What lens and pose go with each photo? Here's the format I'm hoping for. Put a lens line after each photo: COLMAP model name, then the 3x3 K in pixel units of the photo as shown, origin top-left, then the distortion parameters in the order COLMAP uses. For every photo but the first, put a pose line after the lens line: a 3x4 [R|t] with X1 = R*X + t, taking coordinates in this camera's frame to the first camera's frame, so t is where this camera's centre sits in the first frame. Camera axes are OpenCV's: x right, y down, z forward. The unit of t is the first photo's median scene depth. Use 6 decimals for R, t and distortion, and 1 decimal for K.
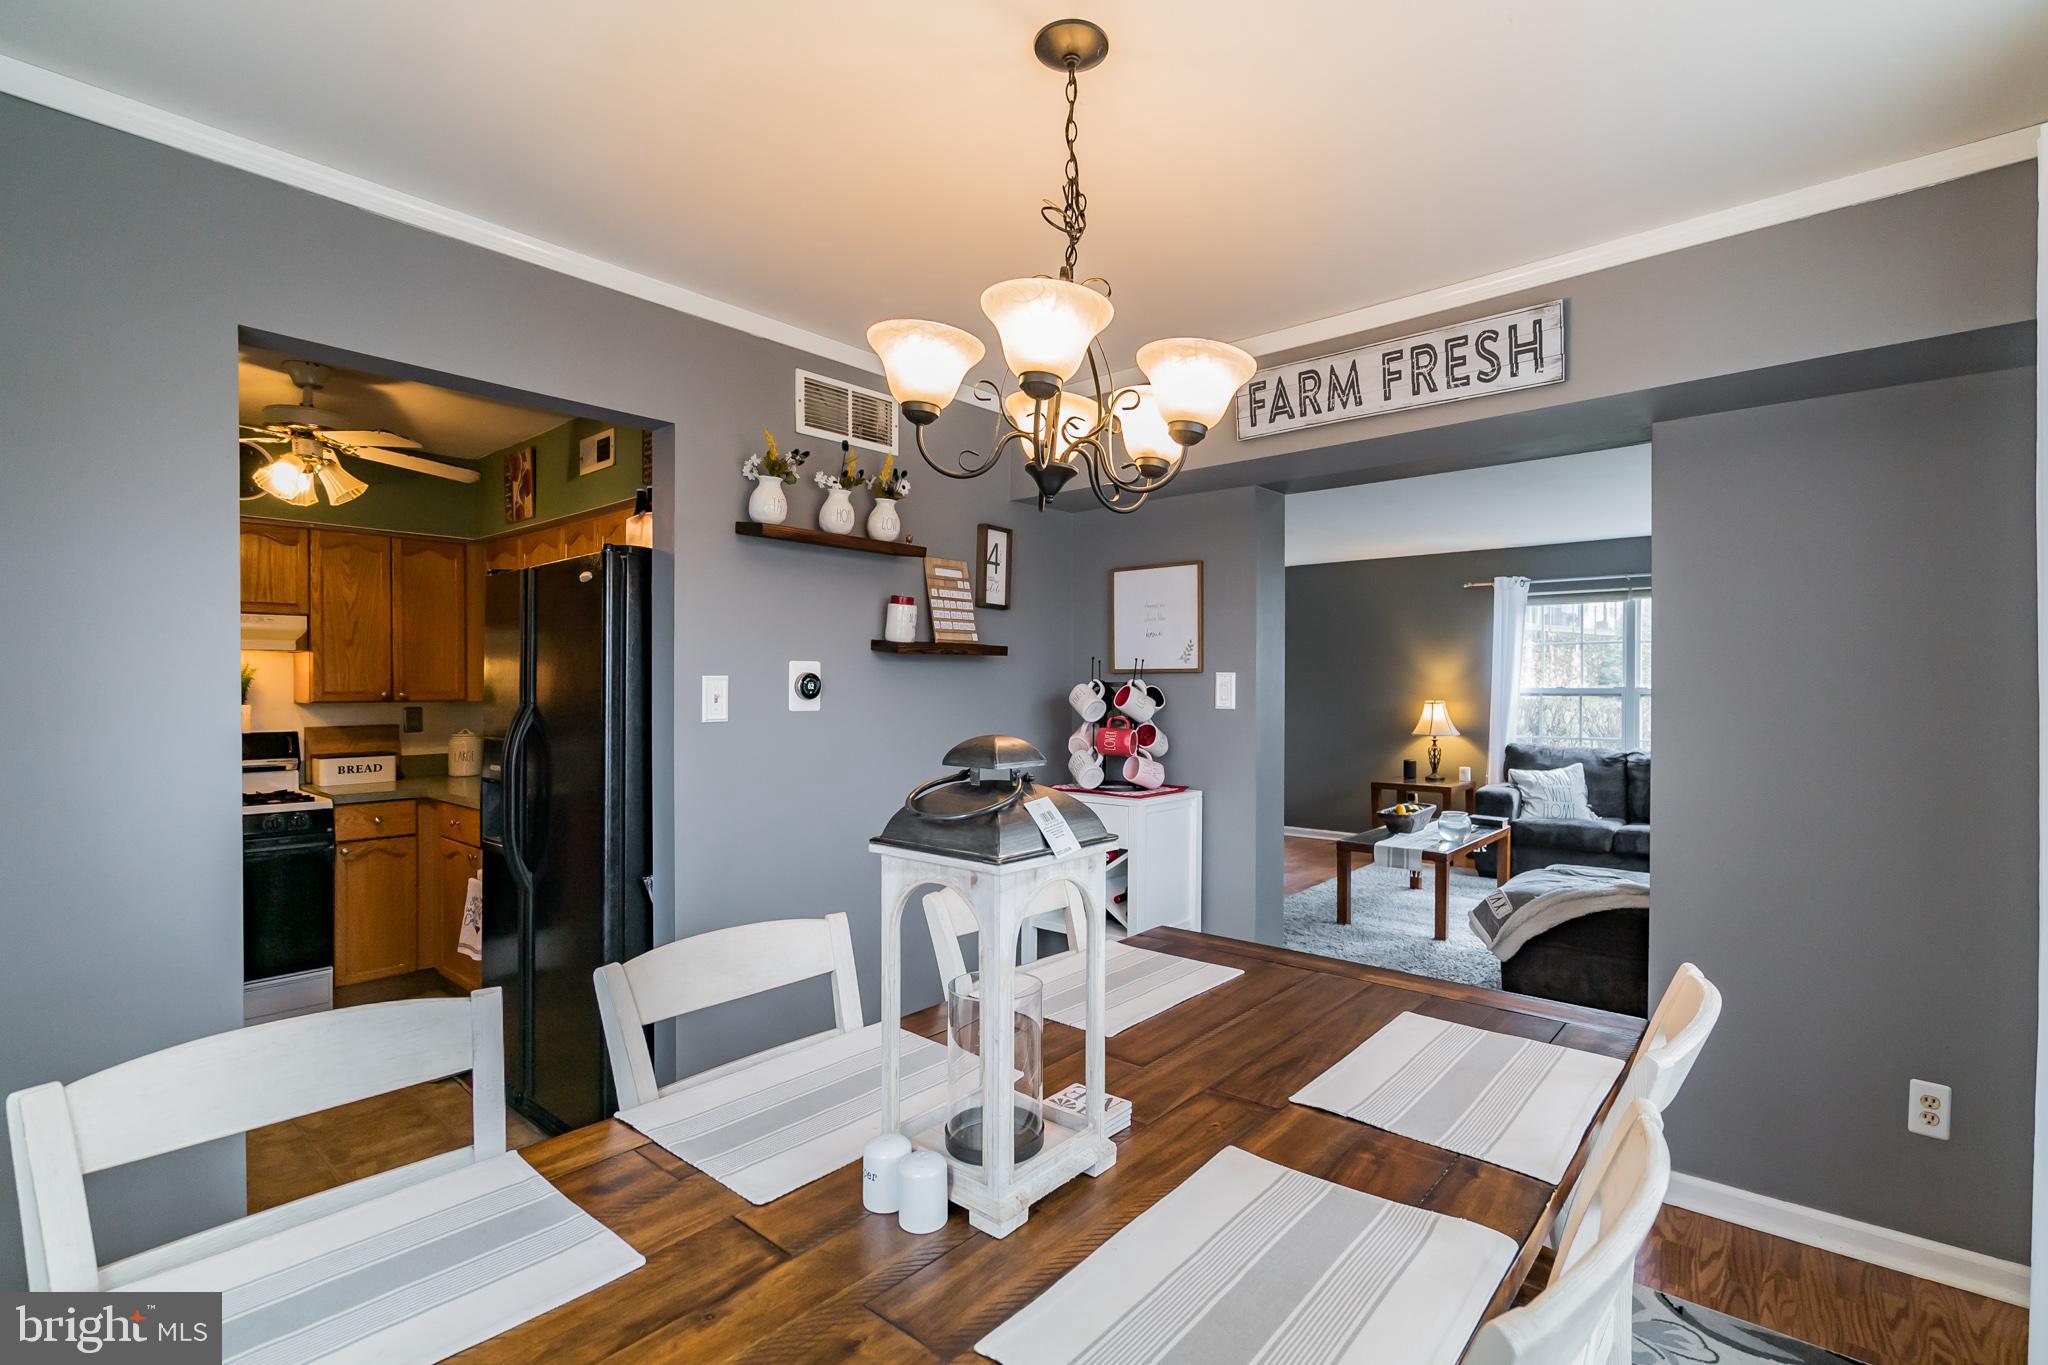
lens RADIAL K [[943.1, 0, 1049.6], [0, 943.1, 687.2], [0, 0, 1]] dist [-0.004265, -0.000229]
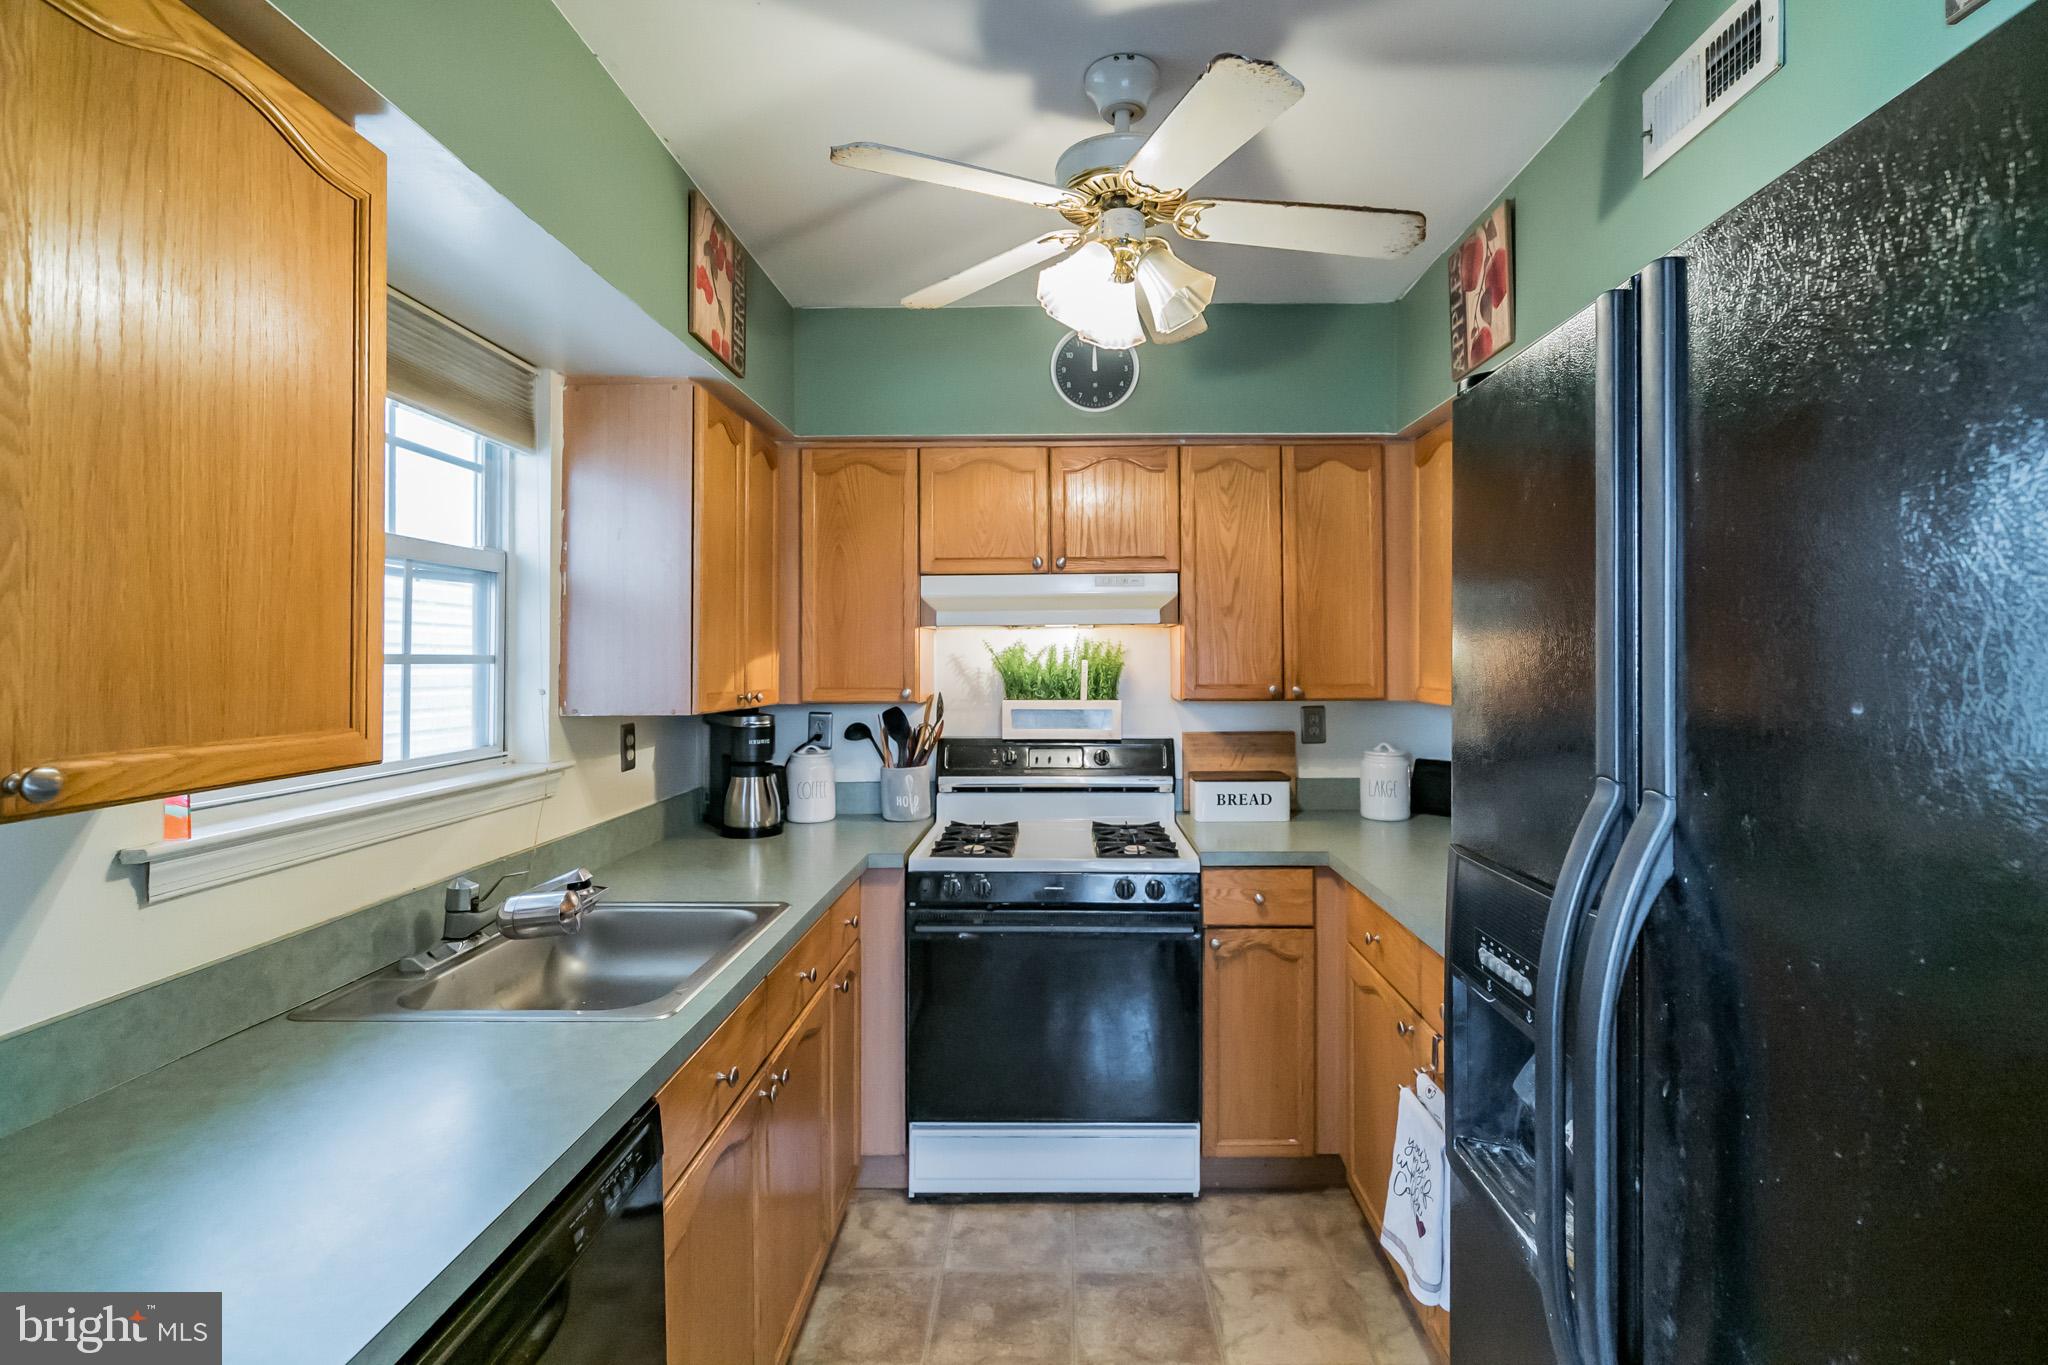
lens RADIAL K [[963.8, 0, 1093.2], [0, 963.8, 649.9], [0, 0, 1]] dist [-0.000102, -0.000269]
pose [[0.672742, -0.007723, -0.739837, -0.310827], [-0.000483, 0.999941, -0.010878, -0.012550], [0.739877, 0.007675, 0.672698, 0.480137]]
